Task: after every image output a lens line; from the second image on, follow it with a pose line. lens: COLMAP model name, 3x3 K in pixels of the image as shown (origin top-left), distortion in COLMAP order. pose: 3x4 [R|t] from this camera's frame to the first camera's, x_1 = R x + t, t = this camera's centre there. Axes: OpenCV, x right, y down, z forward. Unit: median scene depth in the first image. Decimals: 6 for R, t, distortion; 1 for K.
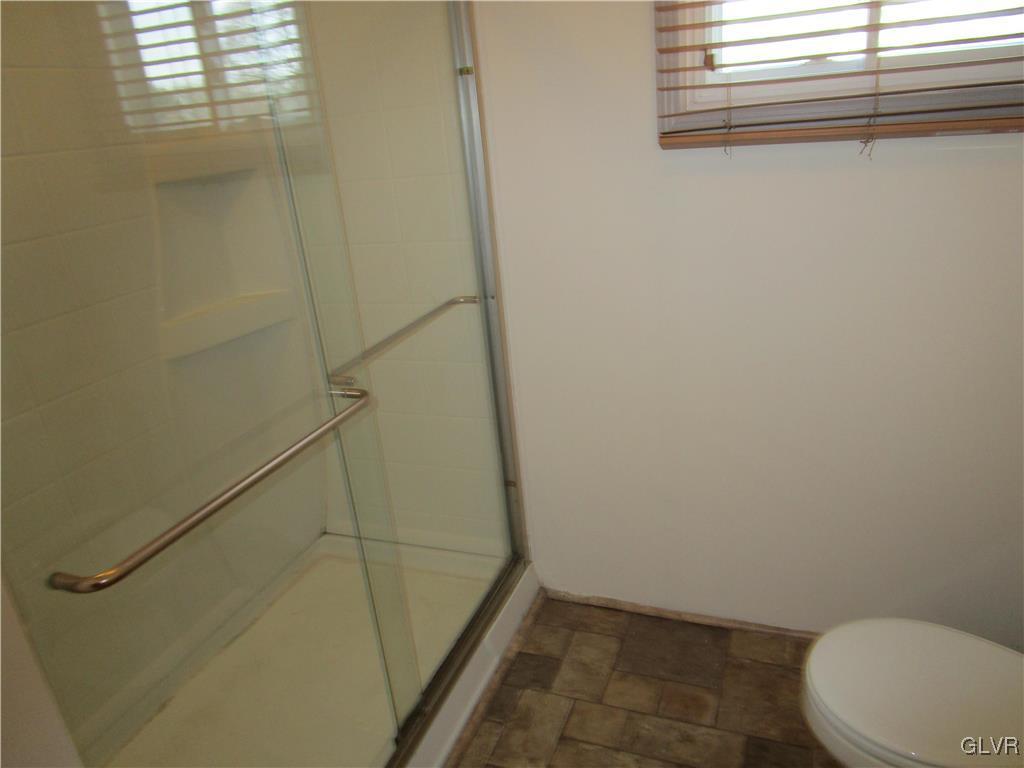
lens RADIAL K [[730.4, 0, 512.0], [0, 730.4, 384.0], [0, 0, 1]] dist [-0.015807, 0.000977]
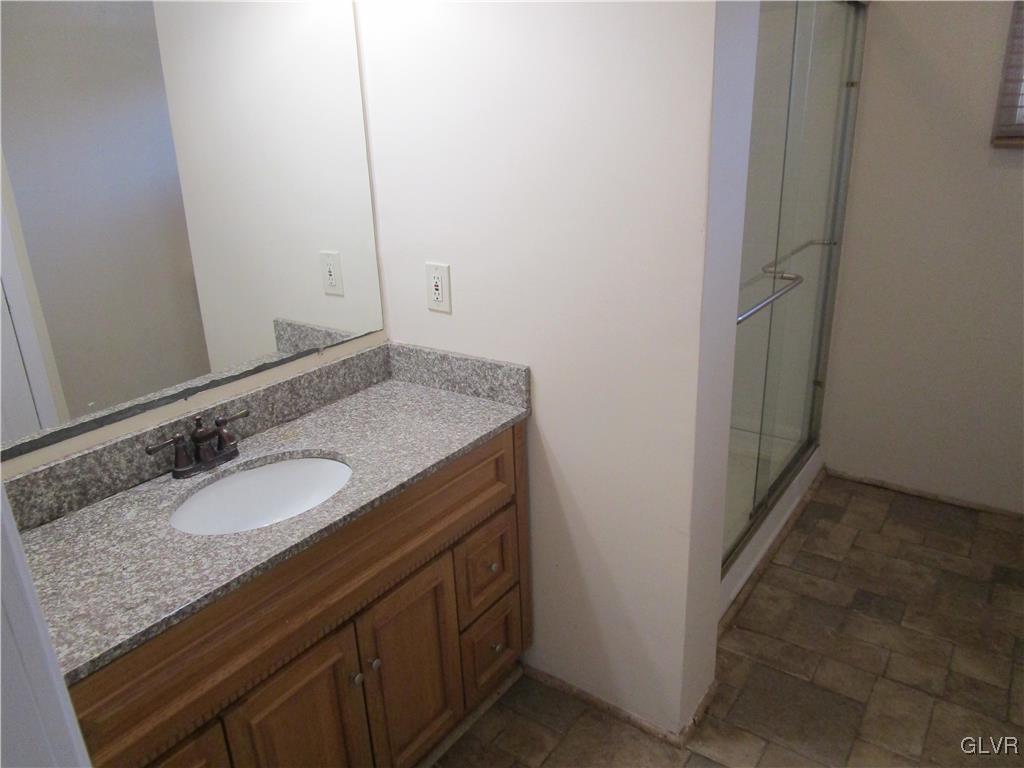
lens RADIAL K [[730.4, 0, 512.0], [0, 730.4, 384.0], [0, 0, 1]] dist [-0.015807, 0.000977]
pose [[0.968599, 0.144398, -0.202397, -0.307899], [-0.142577, 0.989502, 0.023631, 0.204938], [0.203684, 0.005968, 0.979018, -0.502983]]
